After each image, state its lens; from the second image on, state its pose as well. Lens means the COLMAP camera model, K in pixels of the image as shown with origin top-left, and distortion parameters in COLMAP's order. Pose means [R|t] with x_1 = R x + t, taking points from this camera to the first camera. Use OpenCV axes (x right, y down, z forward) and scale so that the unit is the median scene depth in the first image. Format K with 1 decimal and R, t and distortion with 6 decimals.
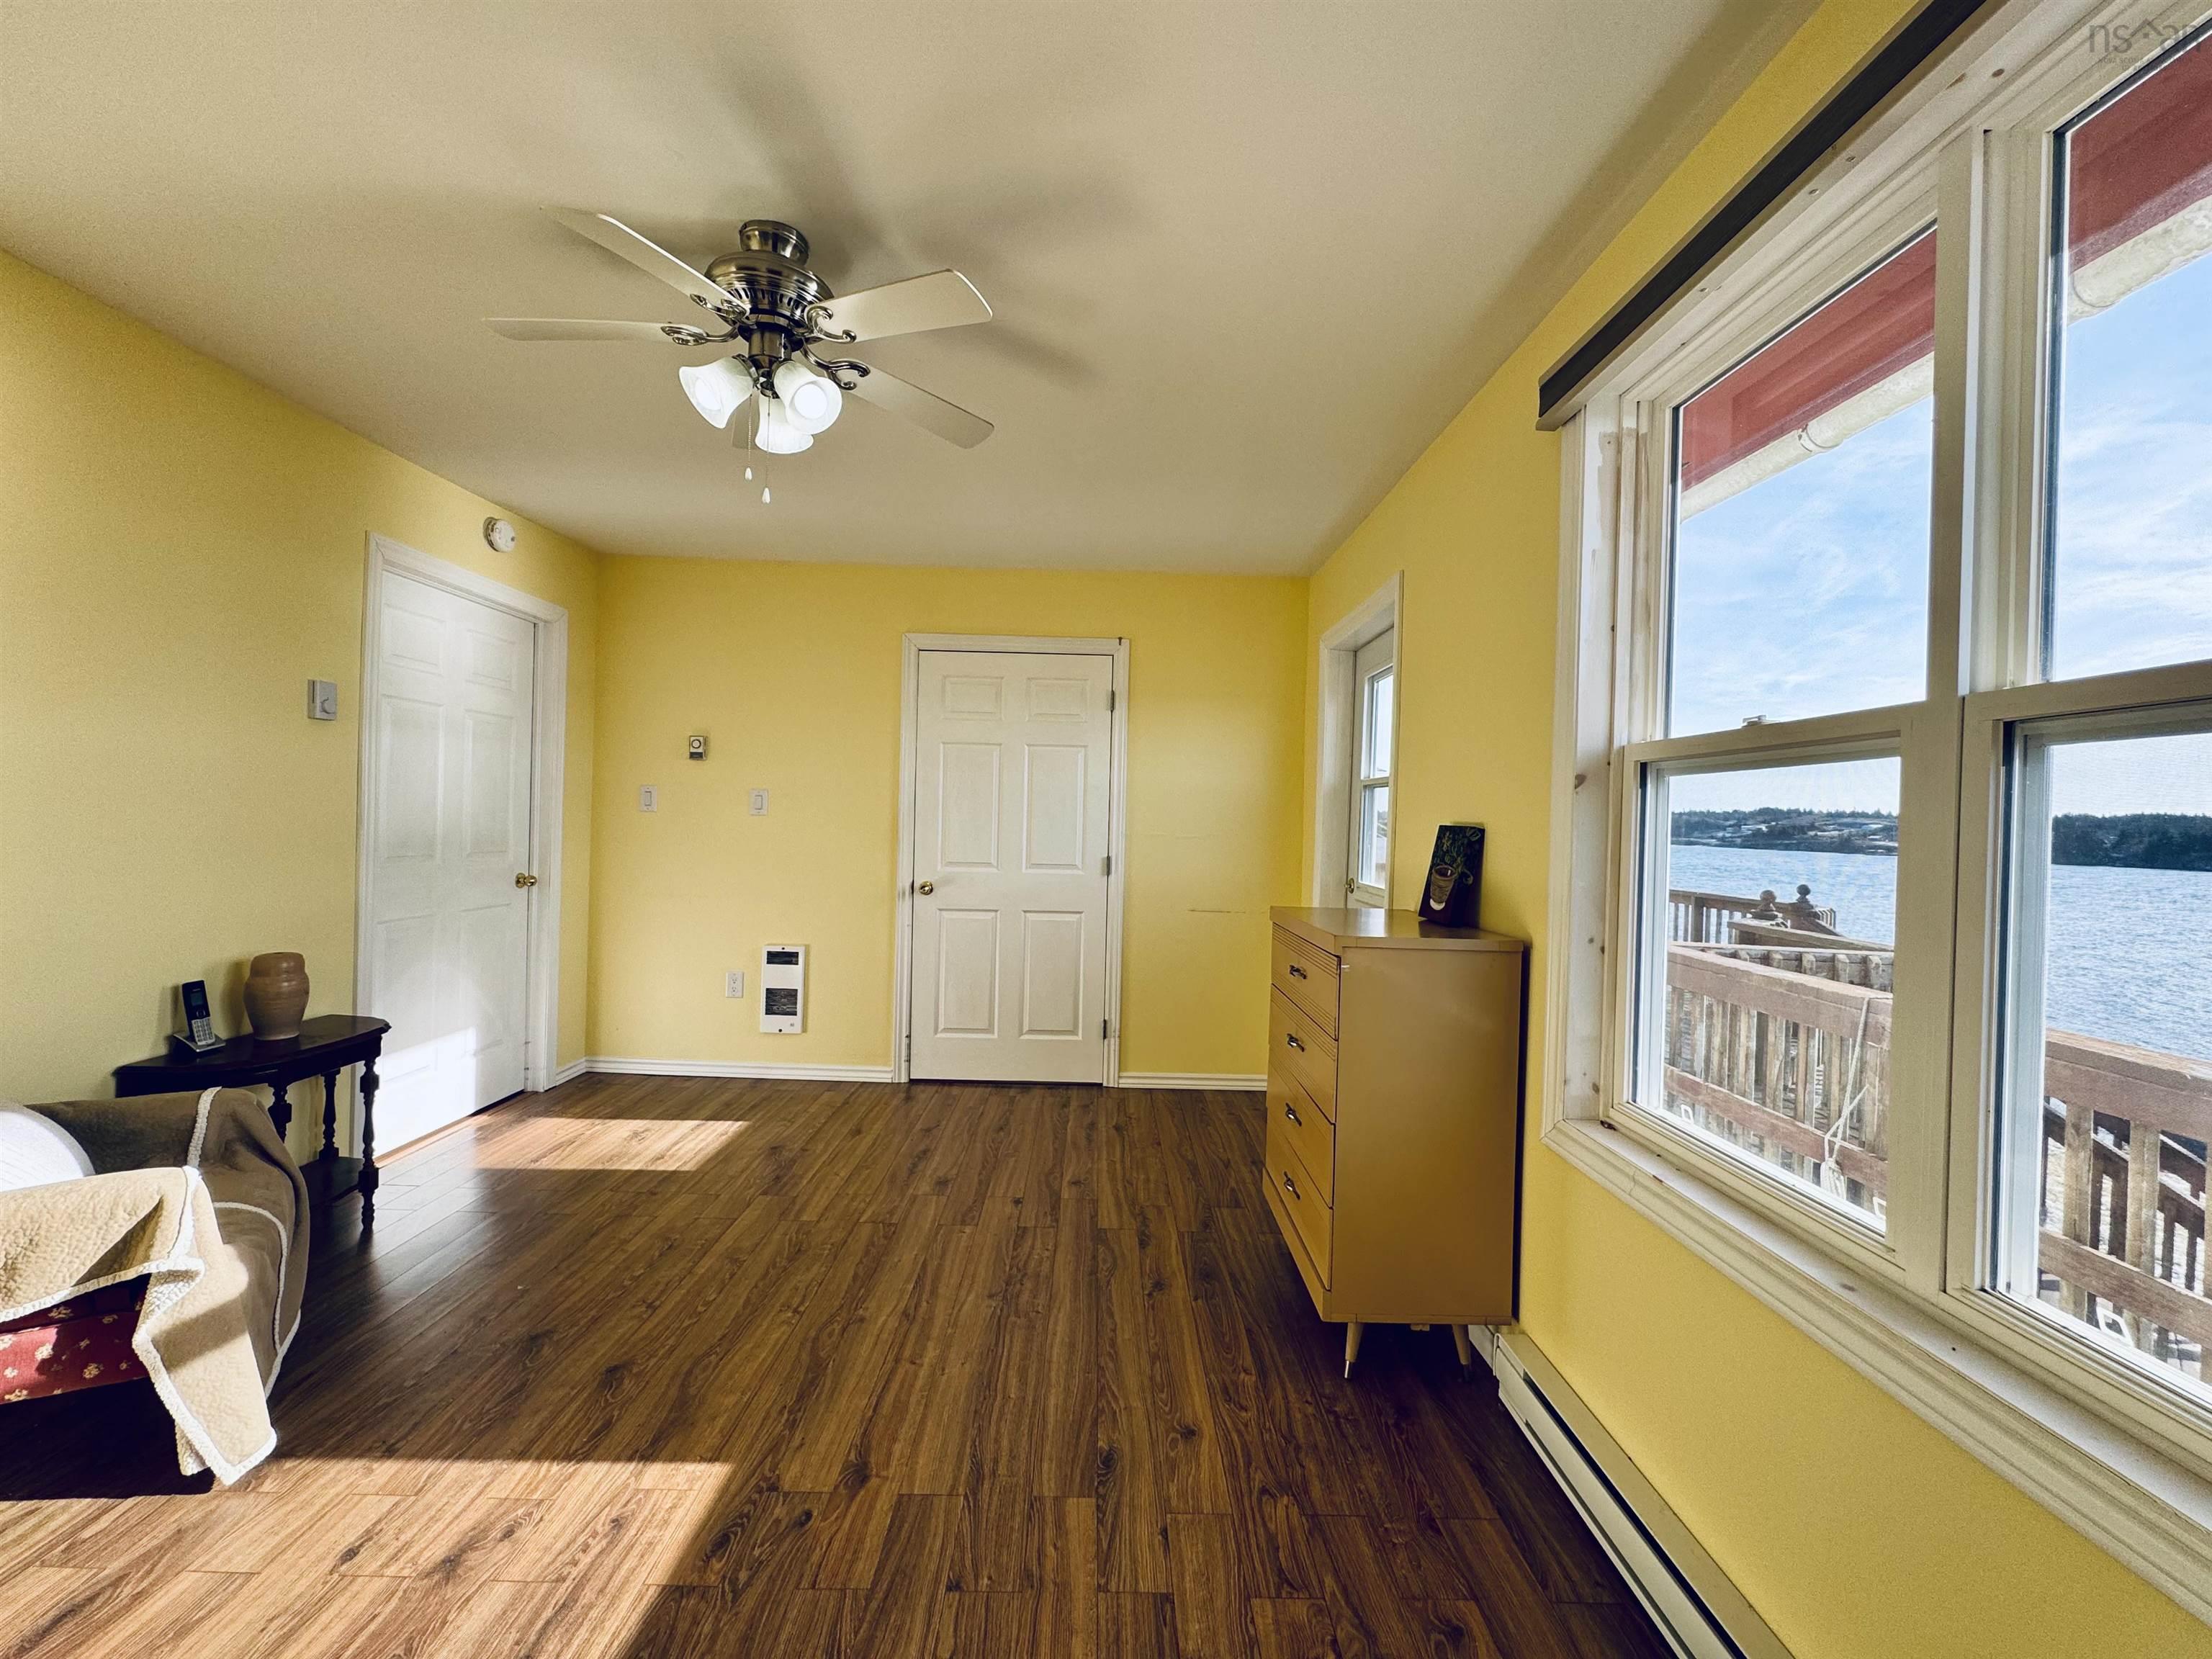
lens RADIAL K [[881.5, 0, 1116.0], [0, 881.5, 828.4], [0, 0, 1]] dist [-0.000649, -0.000570]
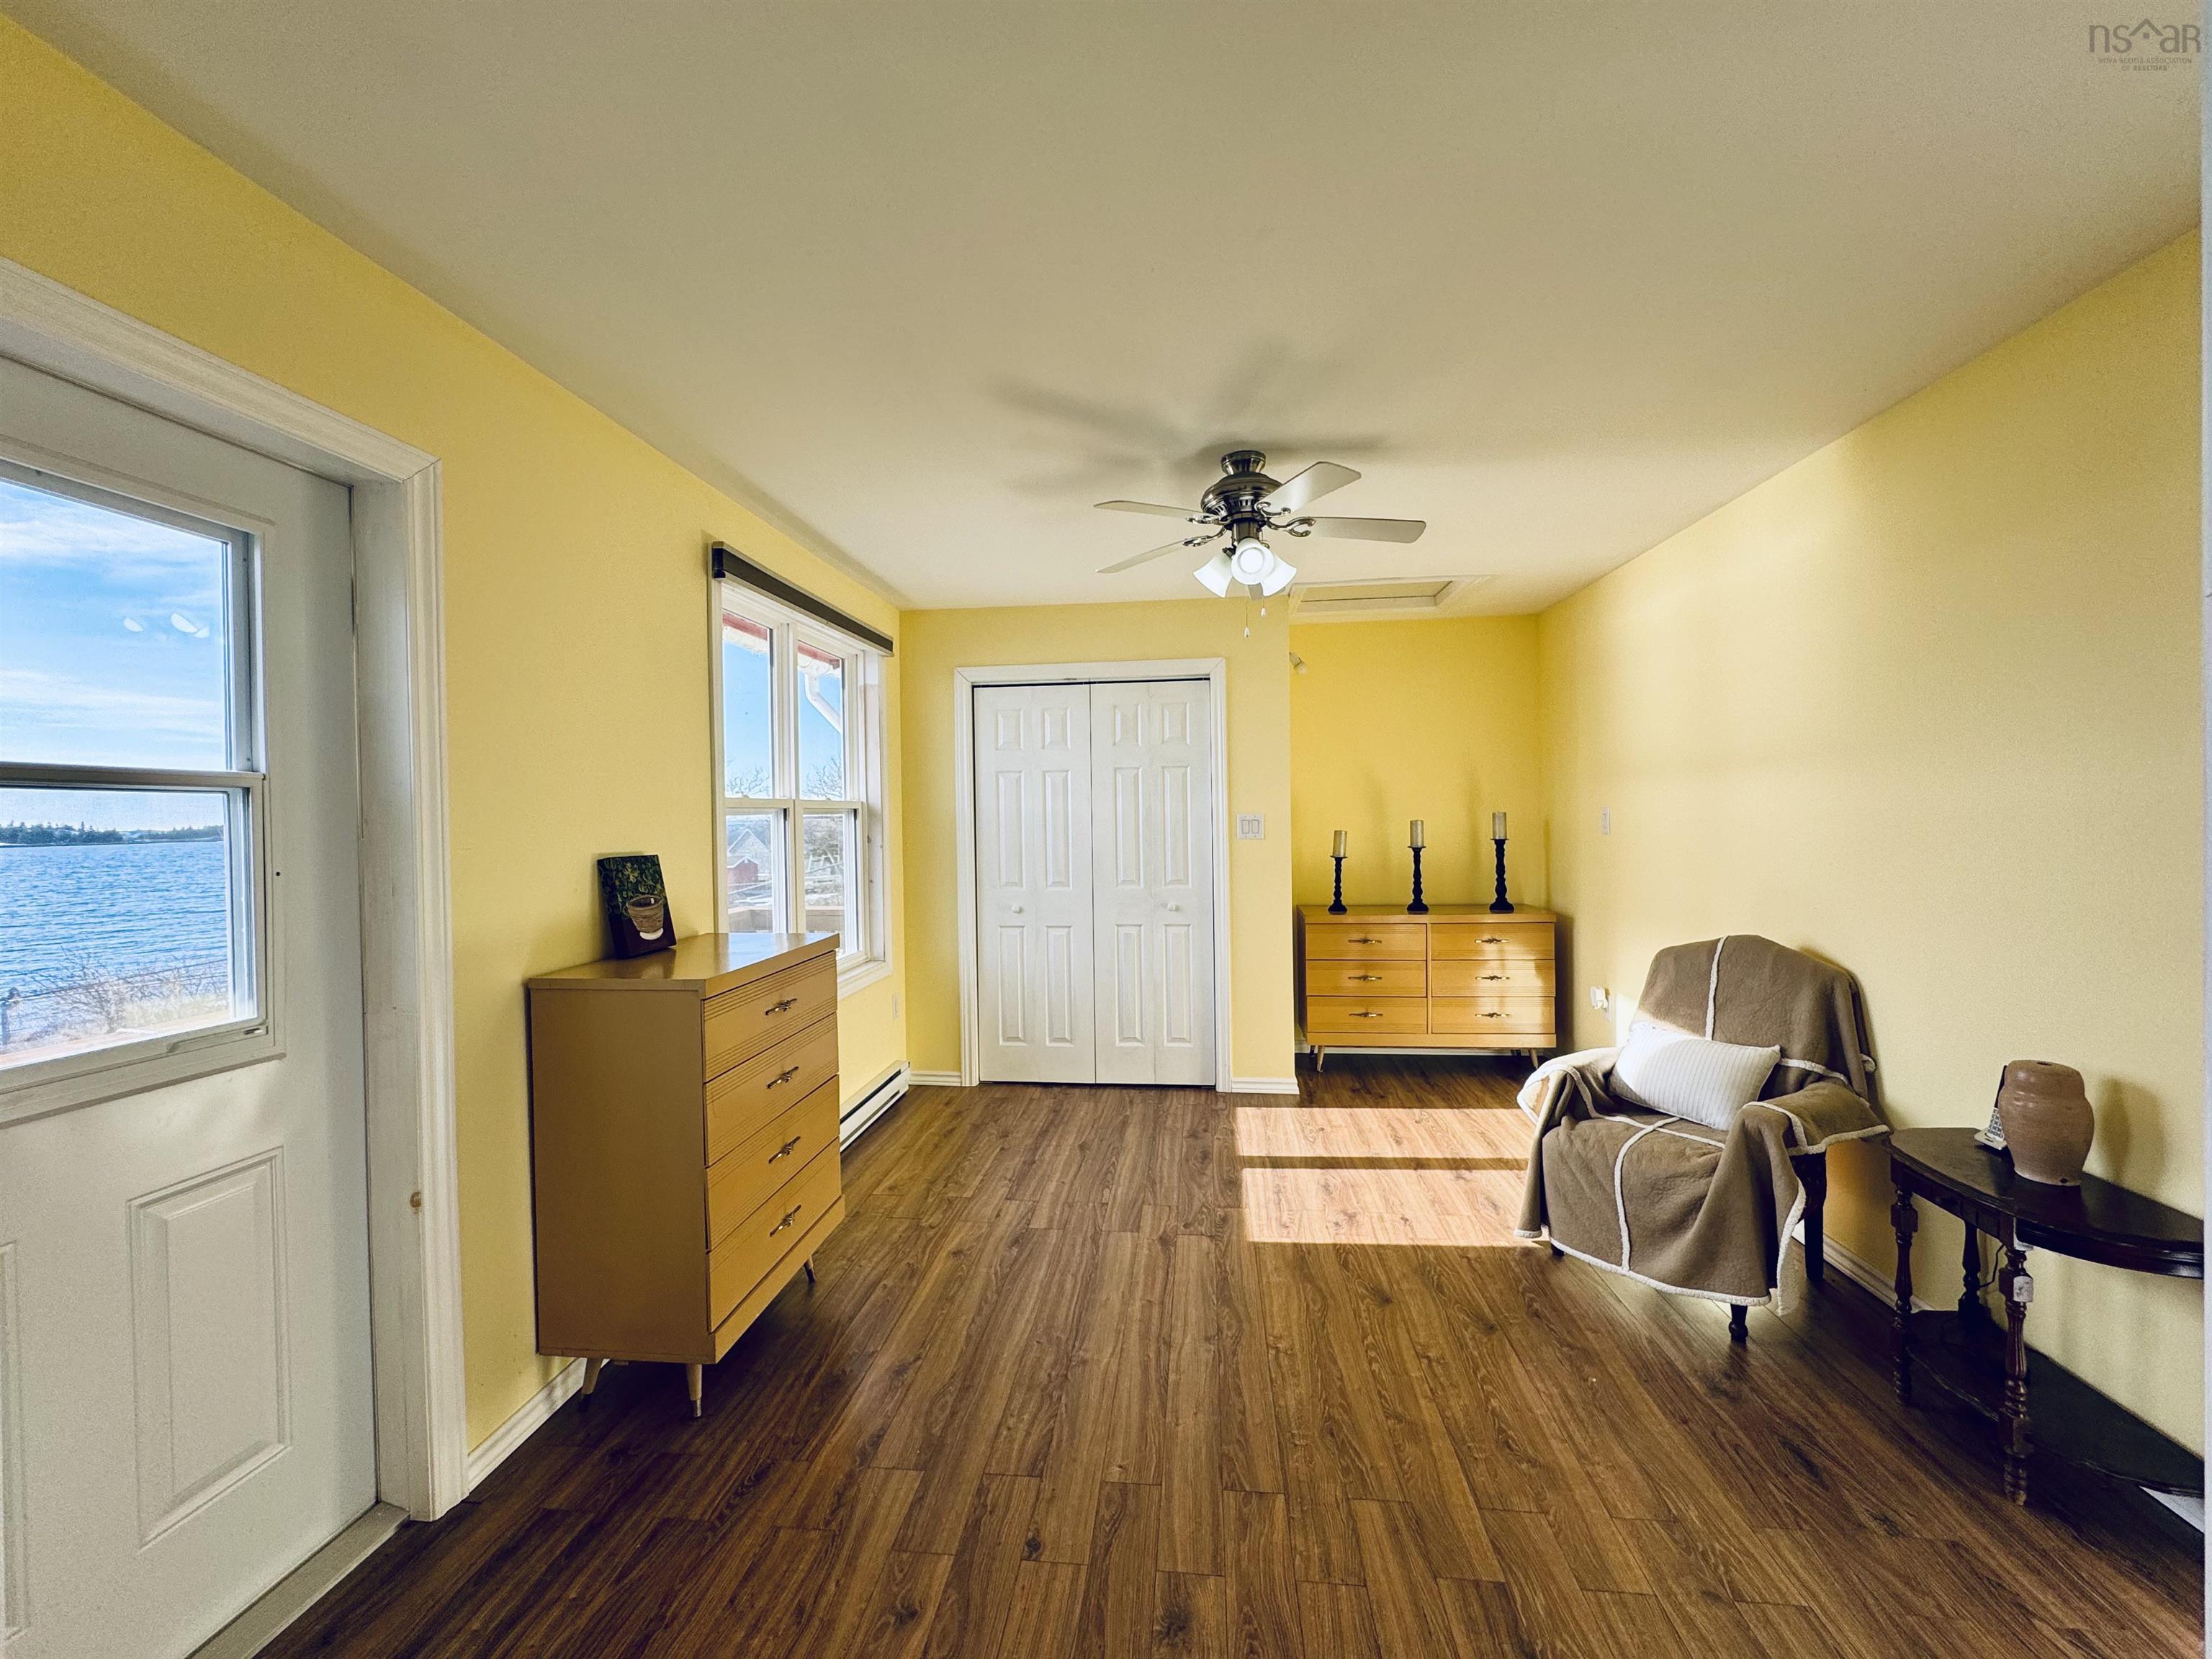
lens RADIAL K [[881.5, 0, 1106.6], [0, 881.5, 821.5], [0, 0, 1]] dist [-0.000649, -0.000570]
pose [[-0.991634, -0.011920, 0.128529, -0.325832], [-0.009195, 0.999721, 0.021768, -0.081599], [-0.128753, 0.020404, -0.991467, 2.235220]]
